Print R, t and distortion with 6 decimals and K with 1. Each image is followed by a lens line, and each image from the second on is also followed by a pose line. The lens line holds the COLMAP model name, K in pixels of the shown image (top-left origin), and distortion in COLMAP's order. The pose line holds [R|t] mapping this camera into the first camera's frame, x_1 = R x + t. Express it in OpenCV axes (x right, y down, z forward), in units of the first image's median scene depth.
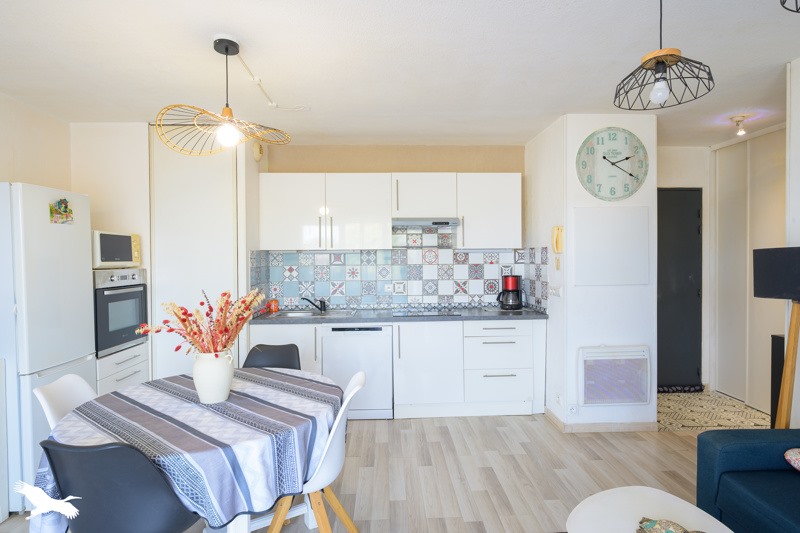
lens RADIAL K [[425.5, 0, 400.0], [0, 425.5, 266.5], [0, 0, 1]] dist [0.002752, 0.000582]
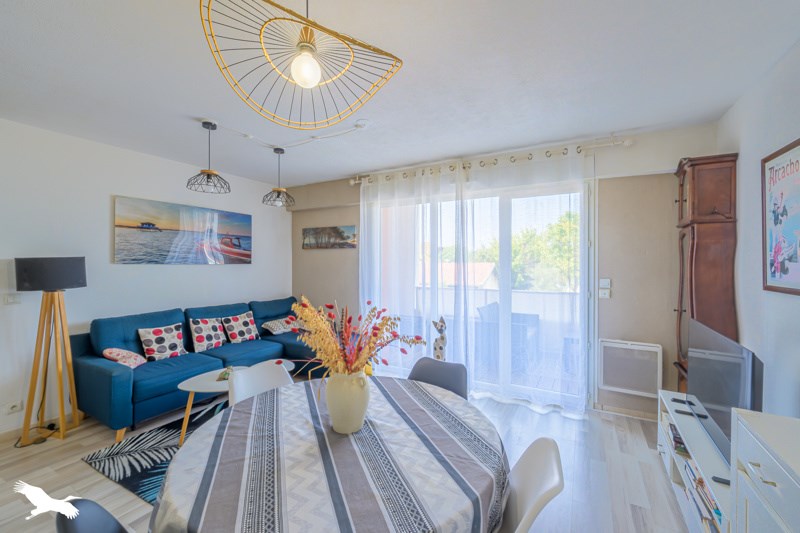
lens RADIAL K [[328.7, 0, 400.0], [0, 328.7, 266.5], [0, 0, 1]] dist [0.000976, 0.000109]
pose [[-0.852785, -0.000446, 0.522262, -0.520258], [0.013330, 0.999655, 0.022619, -0.012060], [-0.522092, 0.026251, -0.852485, 0.899010]]
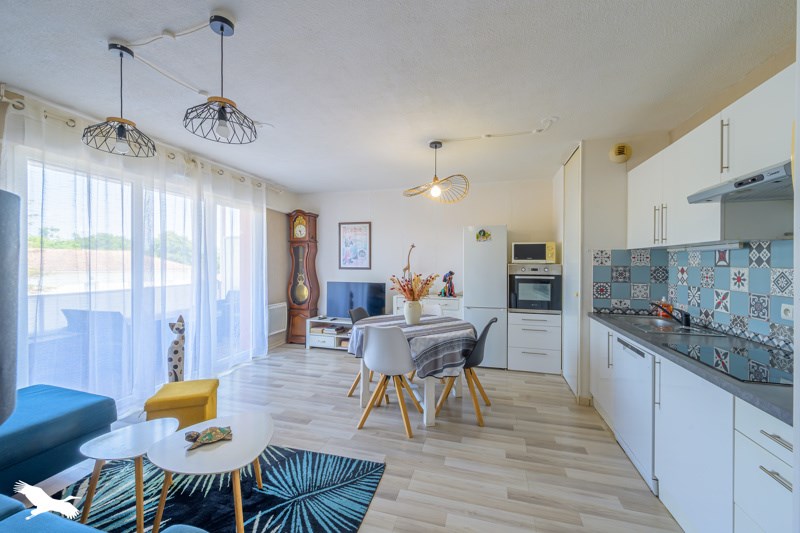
lens RADIAL K [[320.9, 0, 400.0], [0, 320.9, 266.5], [0, 0, 1]] dist [0.000820, 0.000058]
pose [[-0.310003, 0.021207, -0.950499, 0.649816], [-0.017692, 0.999449, 0.028070, -0.011184], [0.950571, 0.025518, -0.309457, 0.855530]]
